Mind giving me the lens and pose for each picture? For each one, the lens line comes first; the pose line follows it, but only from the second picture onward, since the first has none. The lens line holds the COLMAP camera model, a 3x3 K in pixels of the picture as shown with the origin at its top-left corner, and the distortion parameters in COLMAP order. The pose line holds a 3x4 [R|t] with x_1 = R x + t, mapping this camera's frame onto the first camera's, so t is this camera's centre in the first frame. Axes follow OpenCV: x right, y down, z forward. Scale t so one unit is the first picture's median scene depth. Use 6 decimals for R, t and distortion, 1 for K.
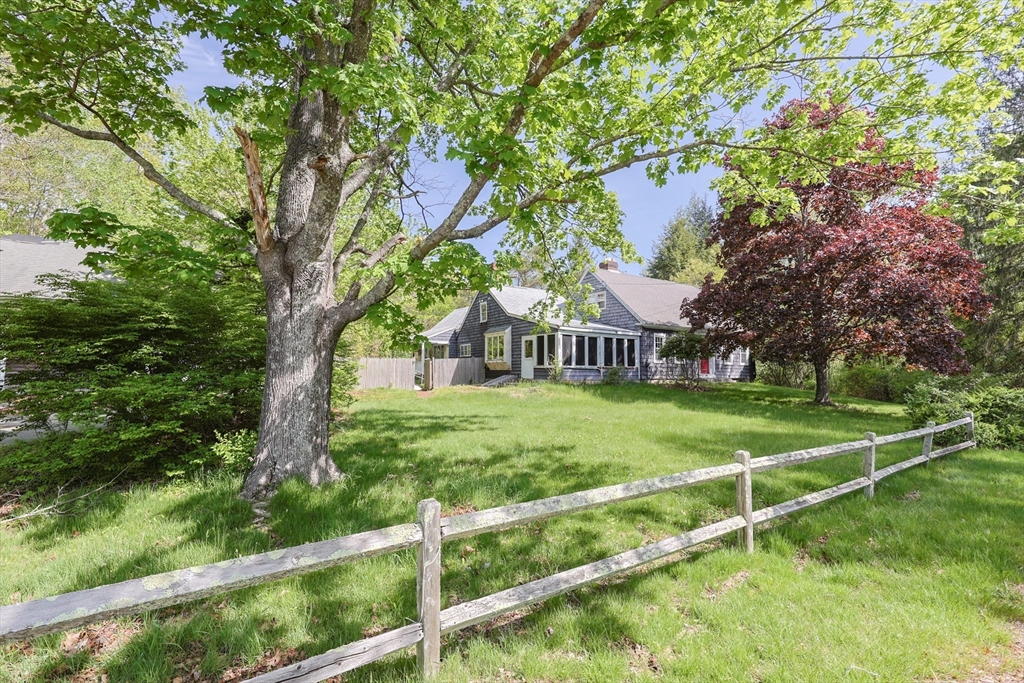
lens RADIAL K [[458.3, 0, 506.2], [0, 458.3, 345.6], [0, 0, 1]] dist [-0.000825, 0.000050]
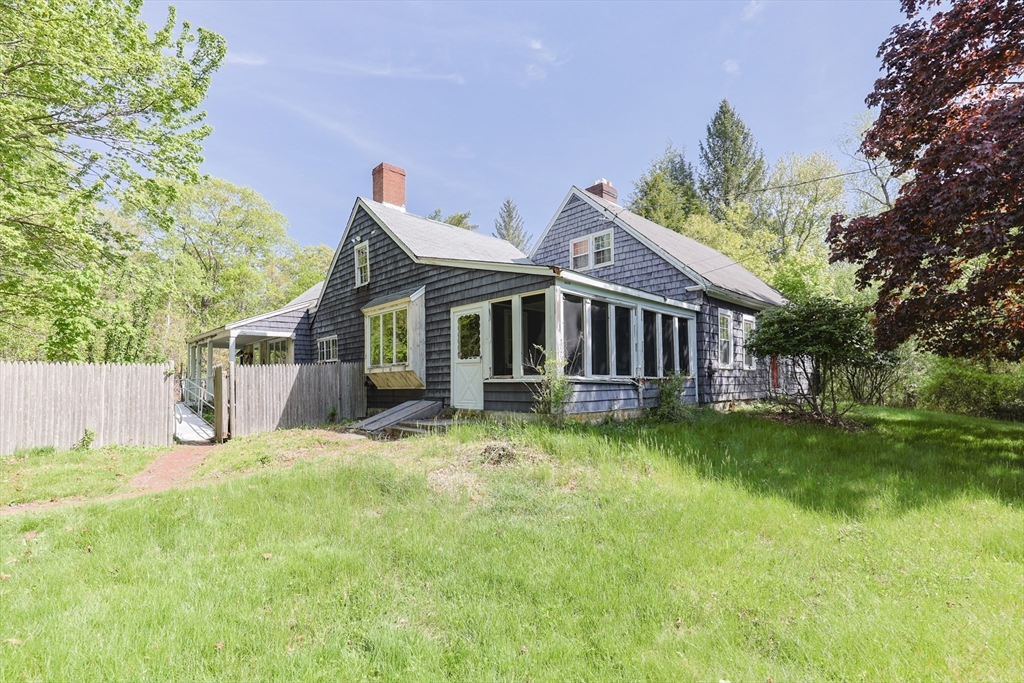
lens RADIAL K [[458.3, 0, 506.2], [0, 458.3, 345.6], [0, 0, 1]] dist [-0.000825, 0.000050]
pose [[0.978622, -0.000611, 0.205668, -0.002731], [0.006877, 0.999534, -0.029753, 0.027234], [-0.205554, 0.030531, 0.978169, 0.584212]]
